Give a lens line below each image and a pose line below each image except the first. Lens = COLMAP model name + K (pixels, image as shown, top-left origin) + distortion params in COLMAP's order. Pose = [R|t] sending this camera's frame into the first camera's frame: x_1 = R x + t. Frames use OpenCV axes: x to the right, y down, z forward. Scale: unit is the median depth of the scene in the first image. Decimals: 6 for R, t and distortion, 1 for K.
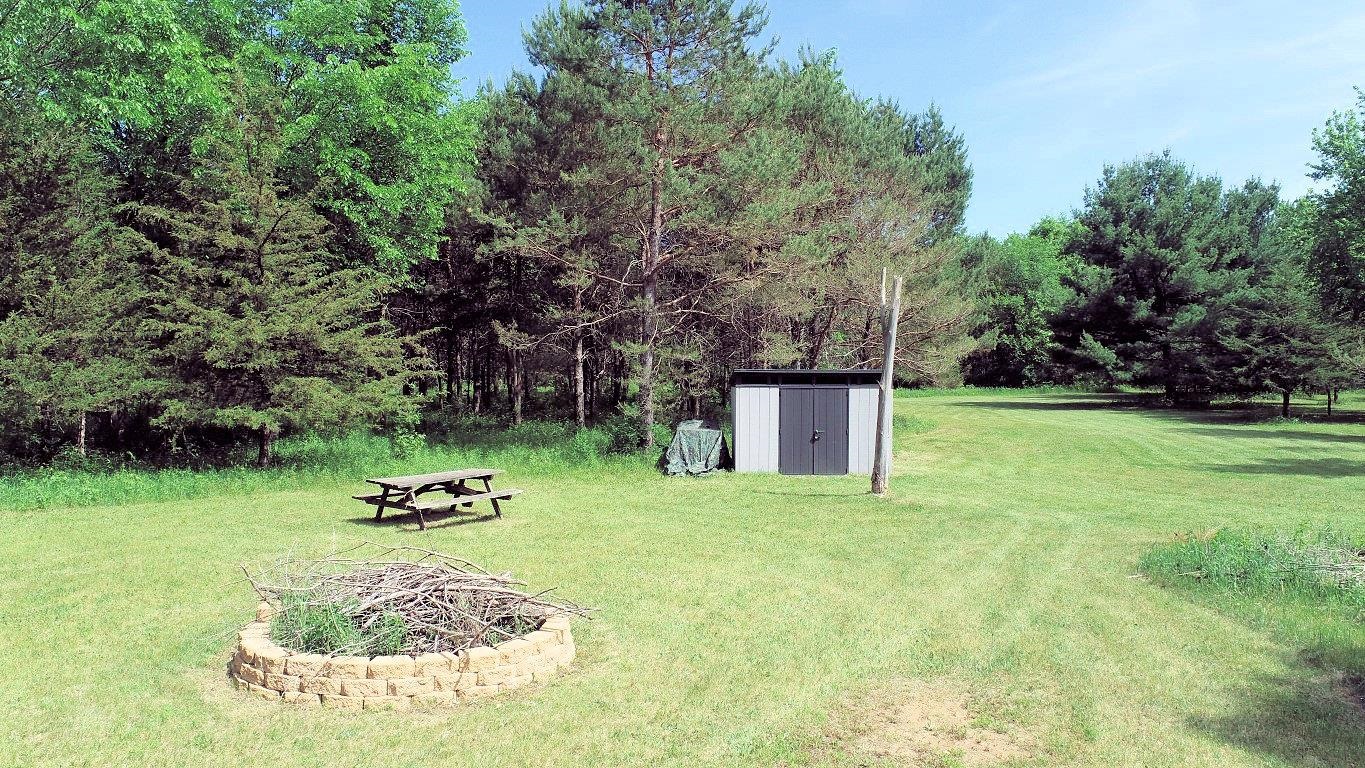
lens RADIAL K [[919.5, 0, 682.5], [0, 919.5, 384.0], [0, 0, 1]] dist [-0.015613, 0.008628]
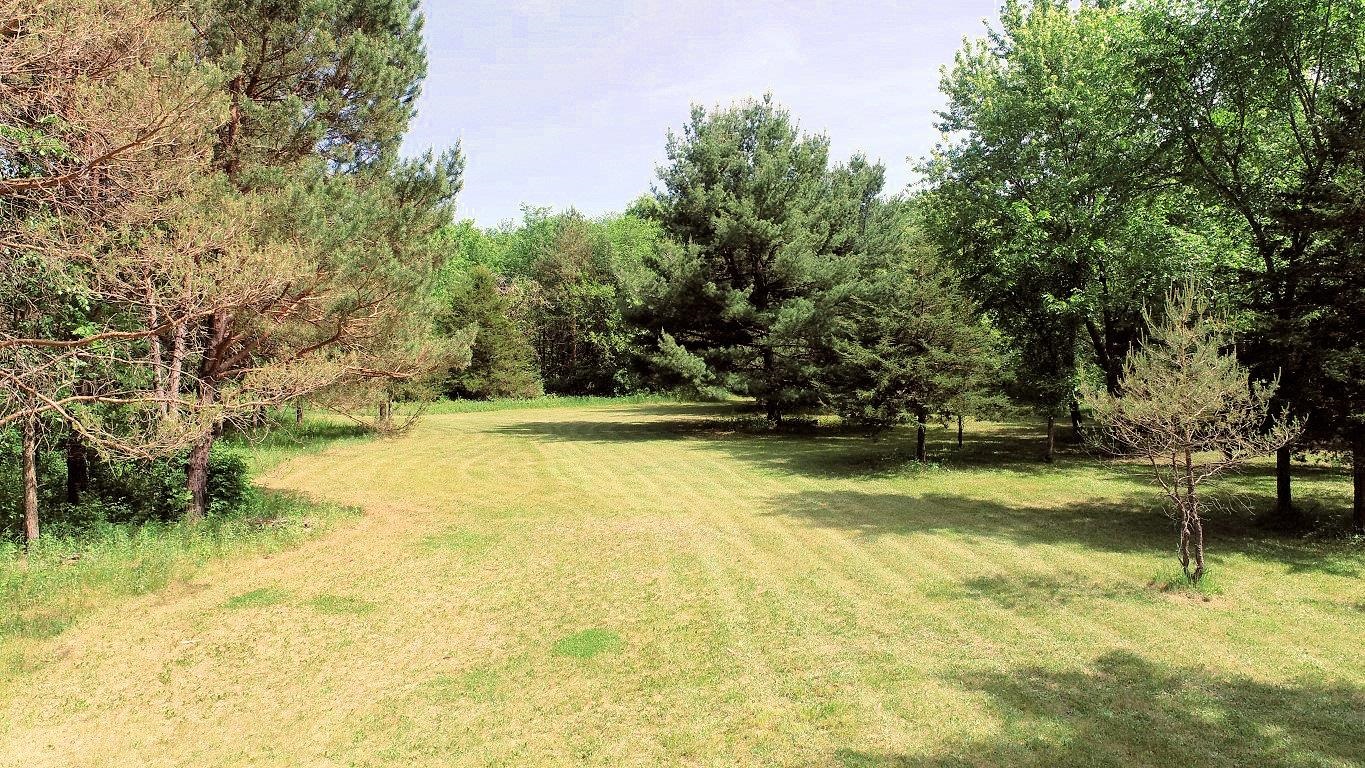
lens RADIAL K [[919.5, 0, 682.5], [0, 919.5, 384.0], [0, 0, 1]] dist [-0.015613, 0.008628]
pose [[0.924944, -0.006253, 0.380053, 0.181921], [0.003436, 0.999961, 0.008090, -0.022050], [-0.380089, -0.006176, 0.924929, 0.338629]]
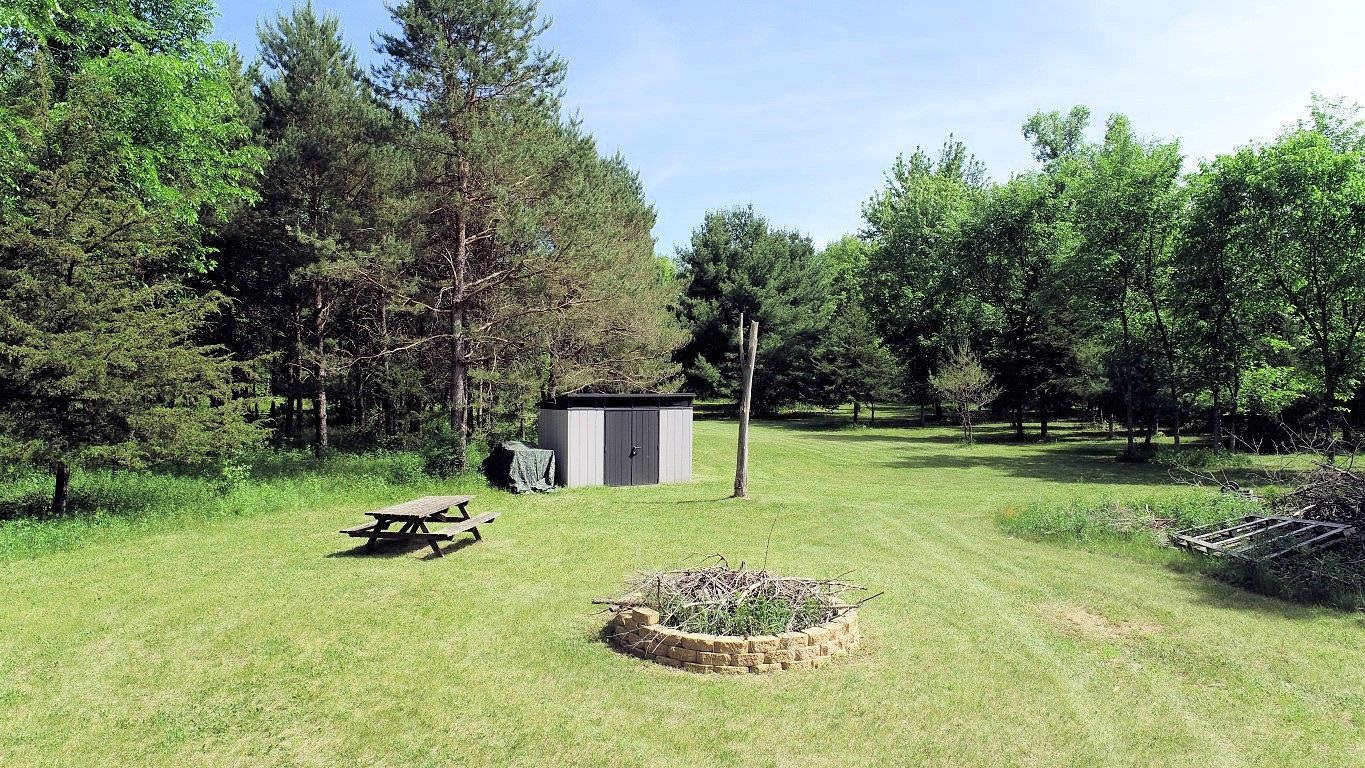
lens RADIAL K [[919.5, 0, 682.5], [0, 919.5, 384.0], [0, 0, 1]] dist [-0.015613, 0.008628]
pose [[0.871912, 0.000081, 0.489663, -0.152502], [0.005707, 0.999930, -0.010327, -0.006628], [-0.489630, 0.011799, 0.871850, -0.011994]]
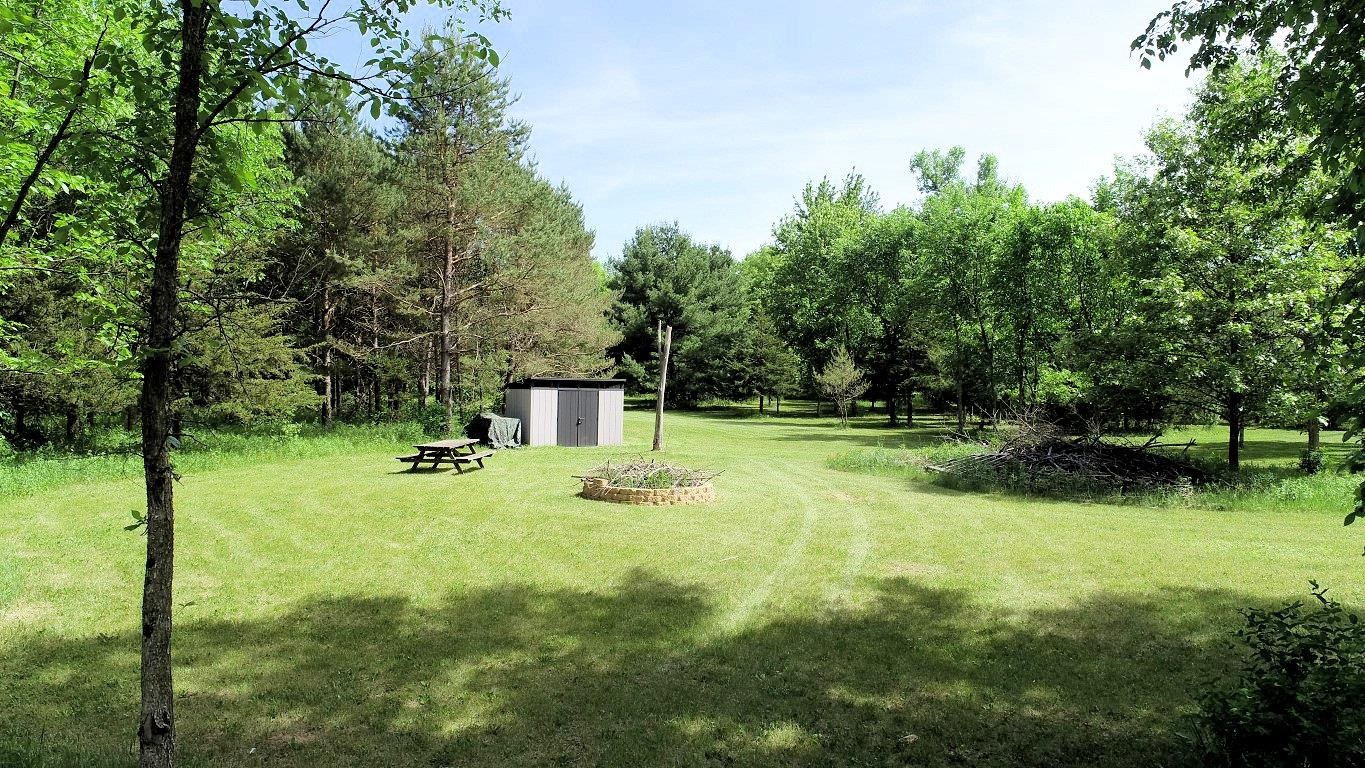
lens RADIAL K [[919.5, 0, 682.5], [0, 919.5, 384.0], [0, 0, 1]] dist [-0.015613, 0.008628]
pose [[0.830660, 0.013449, 0.556618, -0.238877], [-0.008165, 0.999895, -0.011974, 0.004489], [-0.556720, 0.005401, 0.830683, -0.156786]]
